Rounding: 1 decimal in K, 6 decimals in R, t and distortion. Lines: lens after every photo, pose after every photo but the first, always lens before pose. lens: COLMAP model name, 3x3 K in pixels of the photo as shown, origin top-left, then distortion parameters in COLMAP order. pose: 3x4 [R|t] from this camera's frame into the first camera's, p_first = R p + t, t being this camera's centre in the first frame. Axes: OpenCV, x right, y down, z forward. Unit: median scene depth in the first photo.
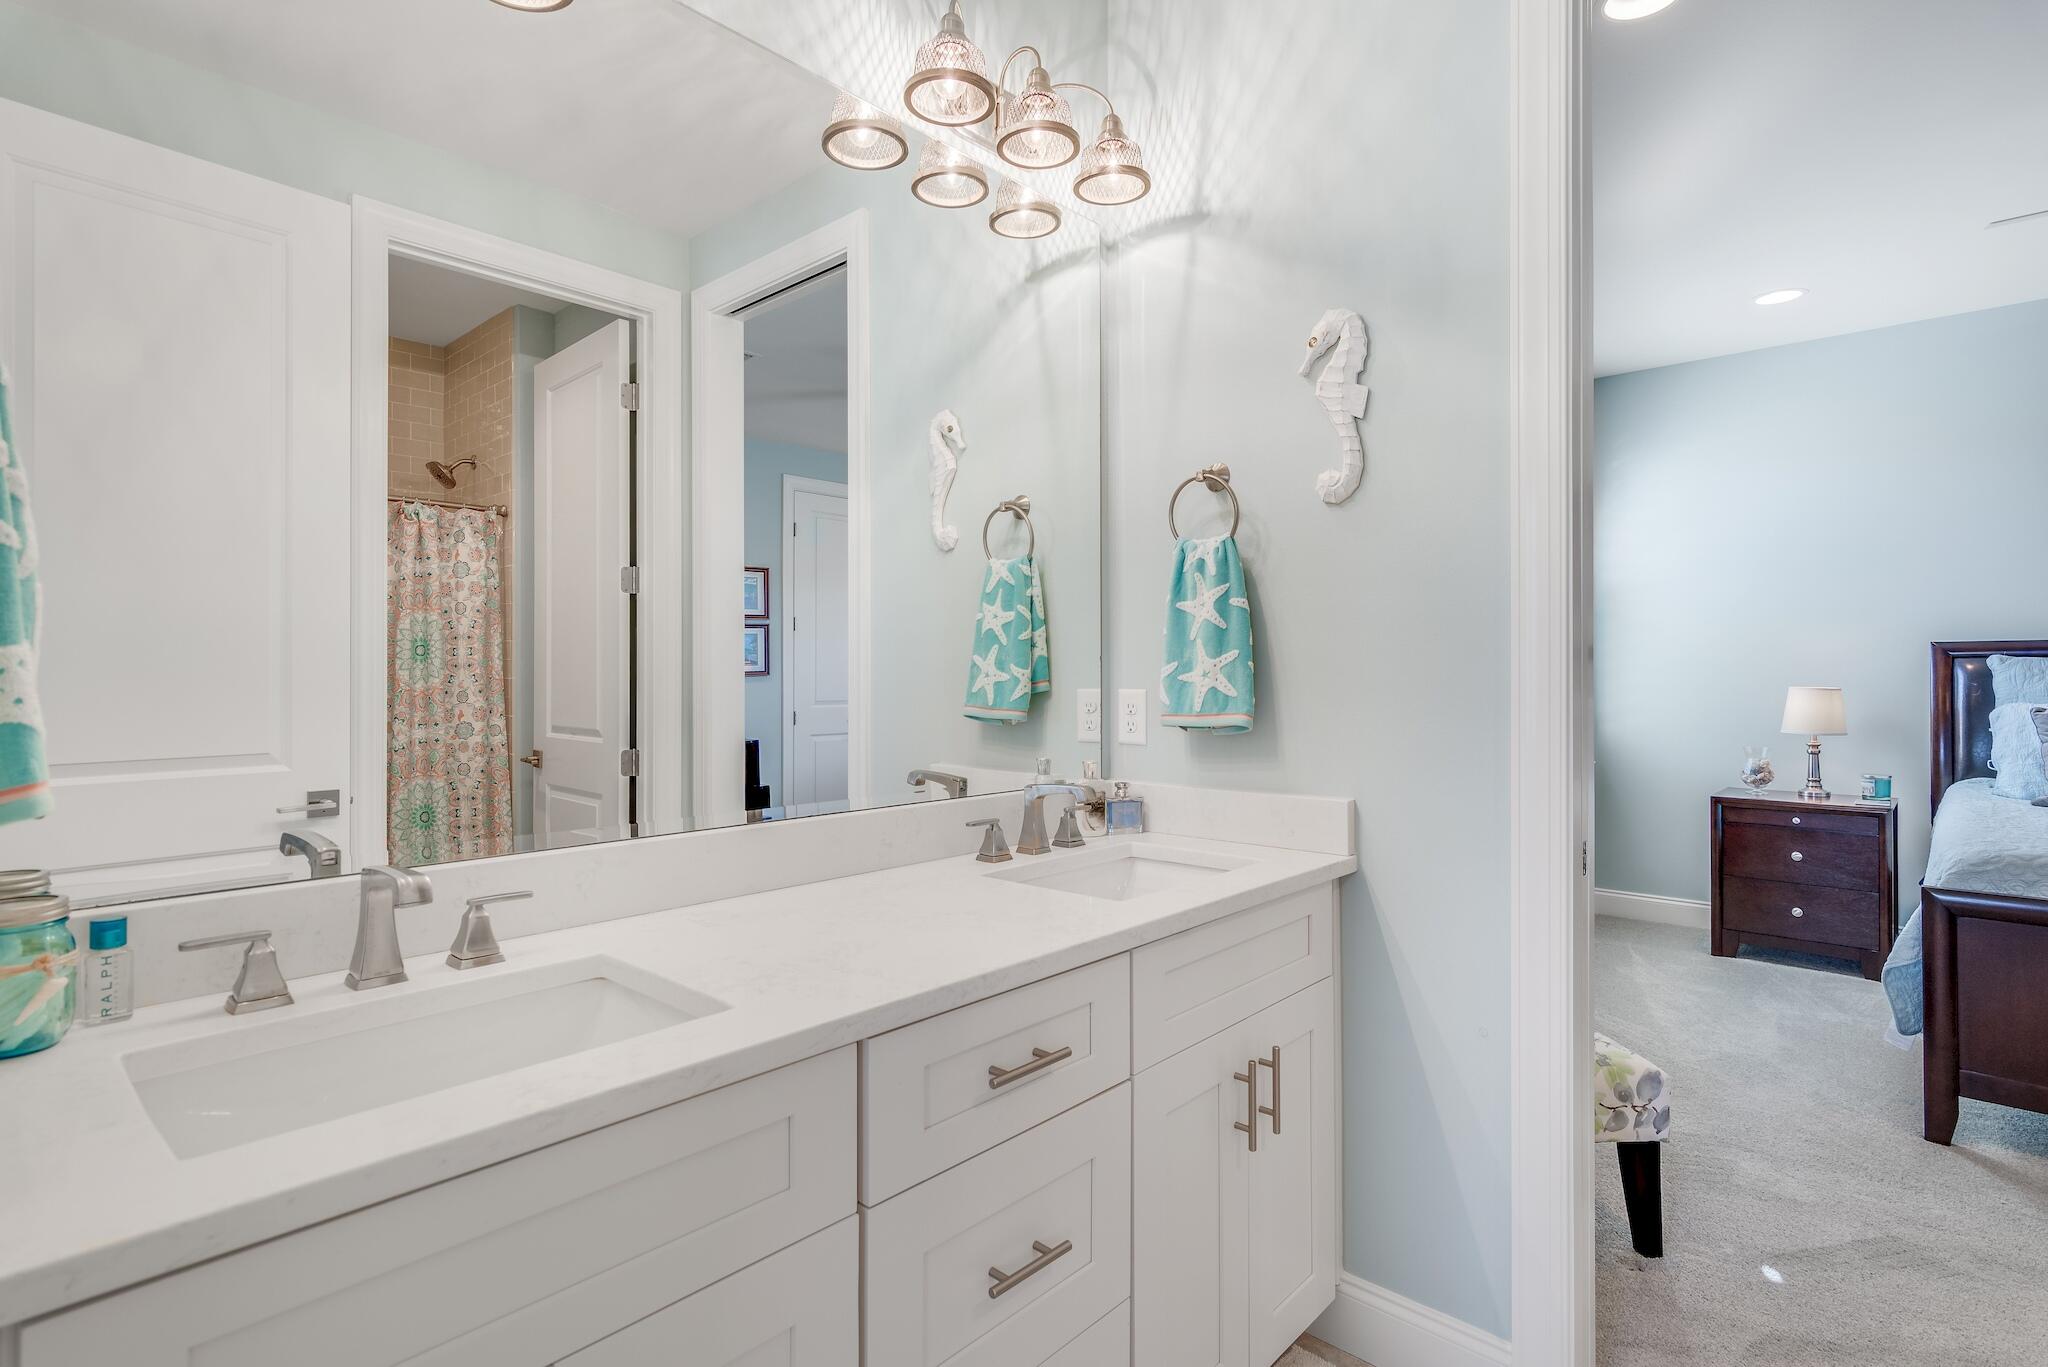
lens RADIAL K [[1018.3, 0, 1023.3], [0, 1018.3, 673.4], [0, 0, 1]] dist [0.000610, -0.001022]
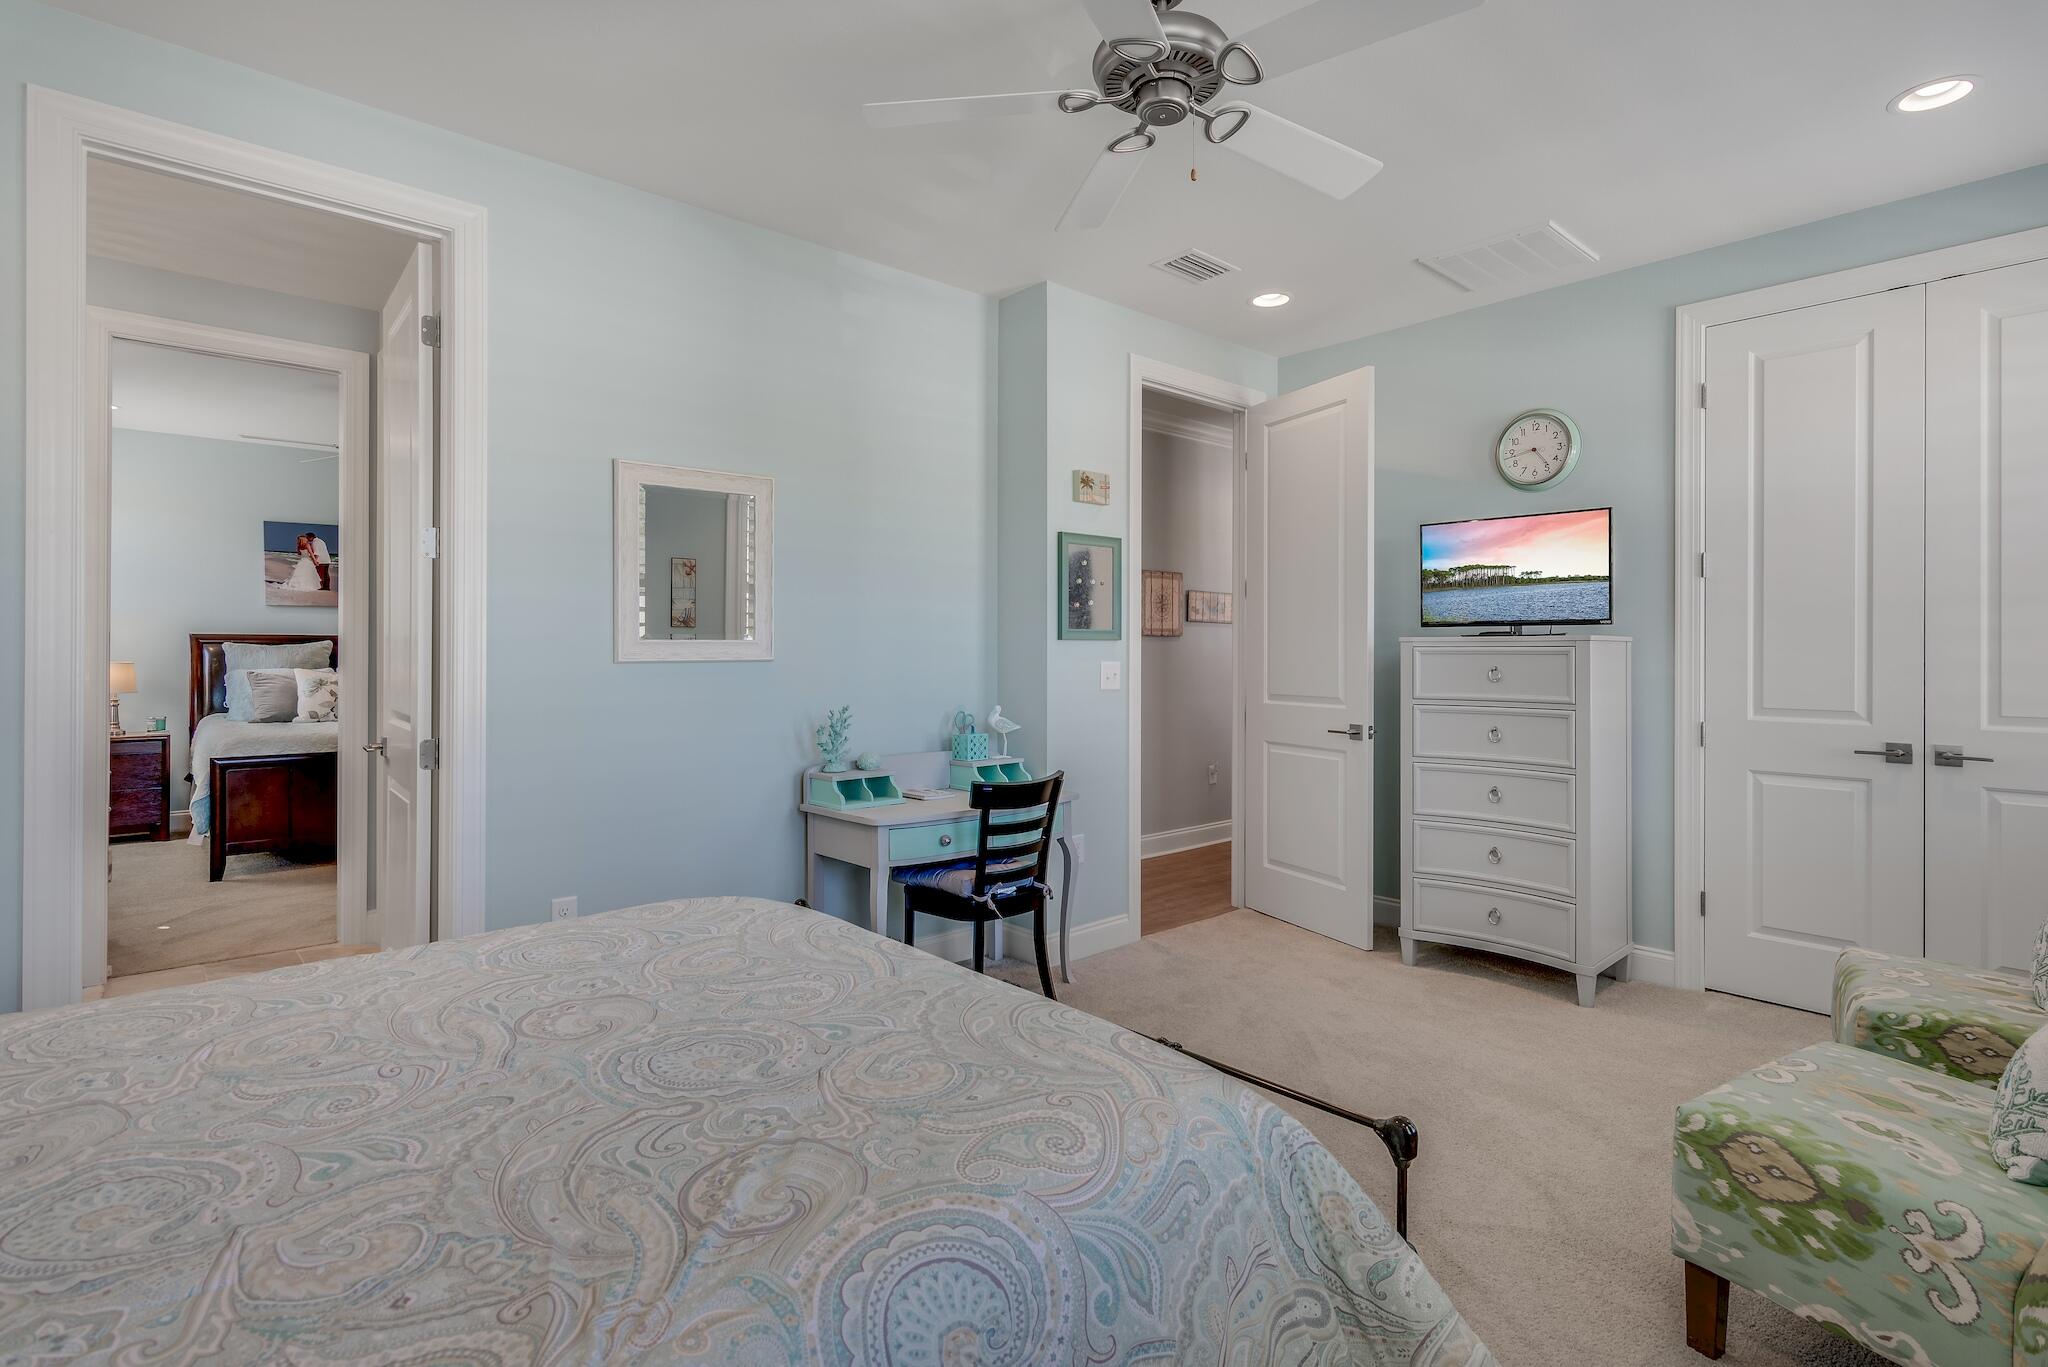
lens RADIAL K [[985.4, 0, 1026.6], [0, 985.4, 653.6], [0, 0, 1]] dist [0.000851, -0.000116]
pose [[0.094606, 0.007127, 0.995489, -0.572985], [-0.002273, 0.999973, -0.006943, 0.009491], [-0.995512, -0.001605, 0.094620, -0.501579]]
